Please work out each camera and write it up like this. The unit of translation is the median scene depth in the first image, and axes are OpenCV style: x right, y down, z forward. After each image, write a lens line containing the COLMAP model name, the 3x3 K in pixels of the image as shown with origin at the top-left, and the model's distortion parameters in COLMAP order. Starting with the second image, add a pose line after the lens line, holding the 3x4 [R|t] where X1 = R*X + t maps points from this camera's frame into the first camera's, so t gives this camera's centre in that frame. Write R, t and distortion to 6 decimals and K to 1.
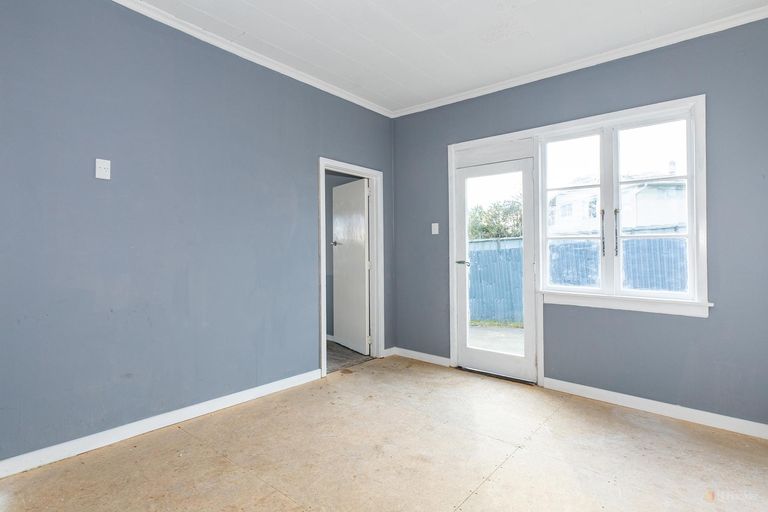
lens RADIAL K [[381.1, 0, 381.9], [0, 381.1, 249.4], [0, 0, 1]] dist [0.000979, 0.000296]
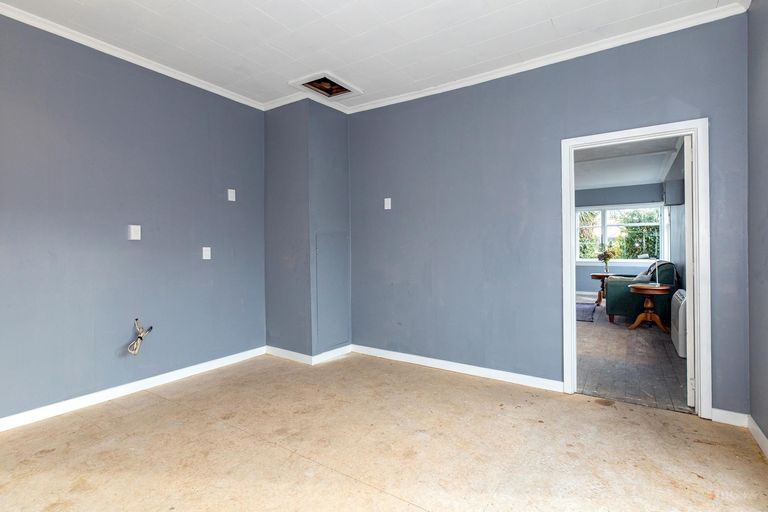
lens RADIAL K [[381.1, 0, 388.8], [0, 381.1, 254.6], [0, 0, 1]] dist [0.000979, 0.000296]
pose [[0.124872, 0.005257, -0.992159, 0.712096], [0.009488, 0.999934, 0.006492, 0.011052], [0.992127, -0.010224, 0.124814, 0.537083]]
